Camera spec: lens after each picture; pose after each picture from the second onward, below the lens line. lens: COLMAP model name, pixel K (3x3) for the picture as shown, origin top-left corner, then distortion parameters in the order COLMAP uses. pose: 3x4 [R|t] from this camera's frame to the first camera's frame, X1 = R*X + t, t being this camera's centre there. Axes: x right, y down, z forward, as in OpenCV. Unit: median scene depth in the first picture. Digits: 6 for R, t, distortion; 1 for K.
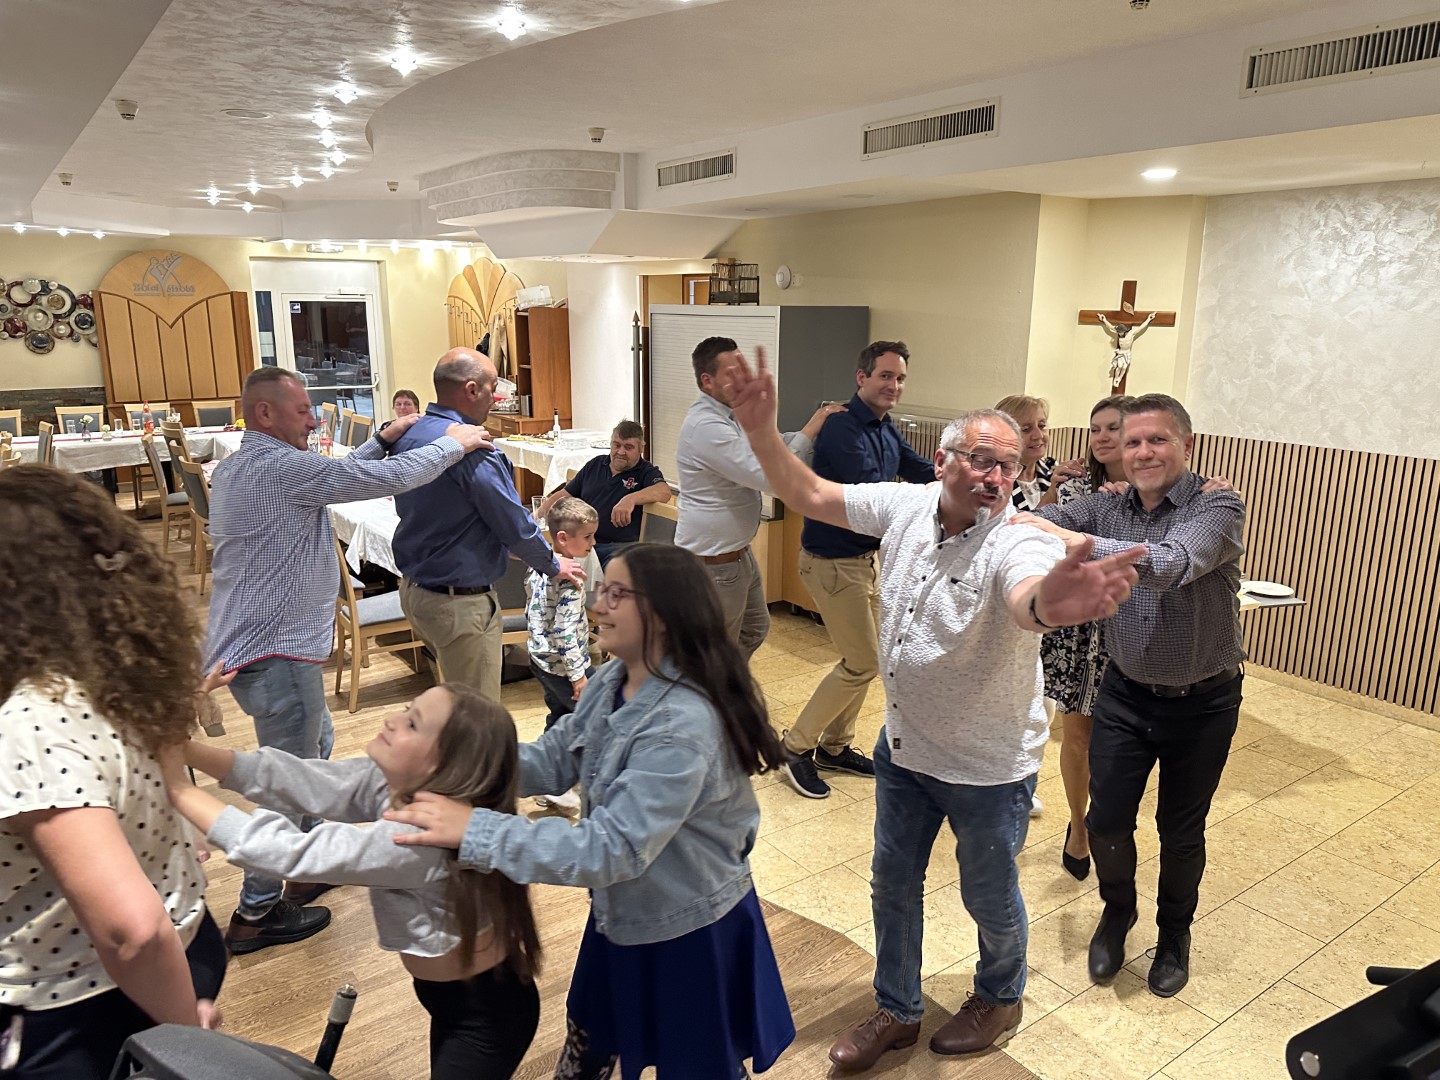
lens RADIAL K [[993.9, 0, 728.3], [0, 993.9, 533.1], [0, 0, 1]] dist [0.023451, -0.028605]
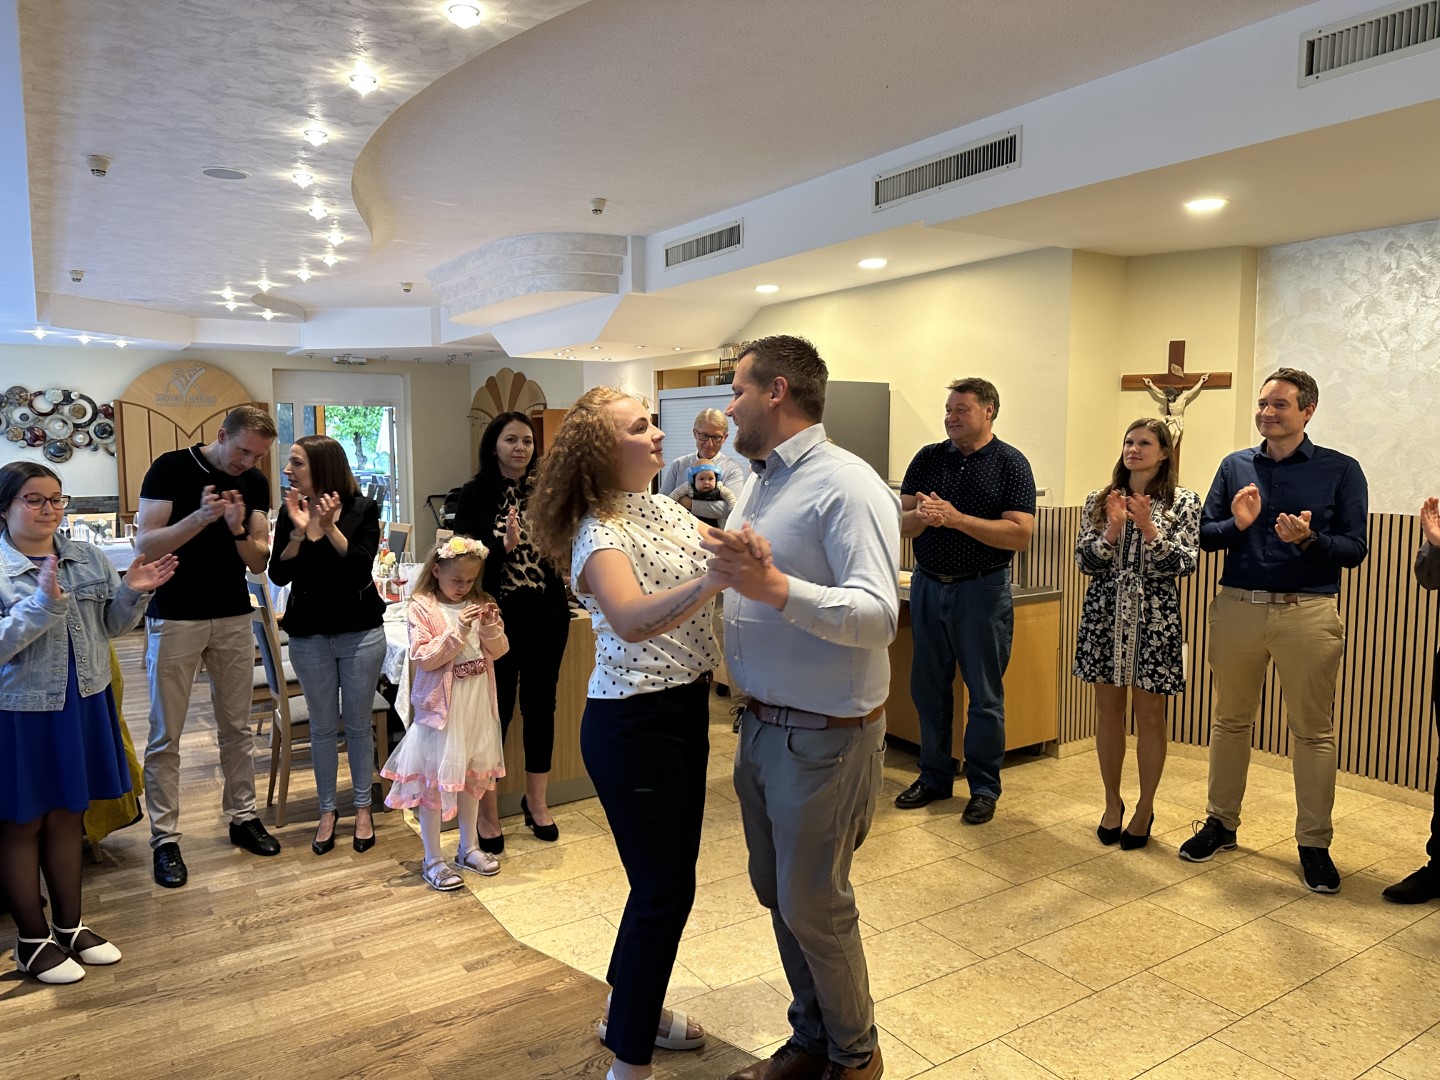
lens RADIAL K [[993.9, 0, 715.1], [0, 993.9, 528.8], [0, 0, 1]] dist [0.023451, -0.028605]
pose [[0.998636, -0.006331, -0.051820, 0.031476], [-0.000989, 0.990149, -0.140015, 0.046637], [0.052196, 0.139876, 0.988792, 0.113210]]
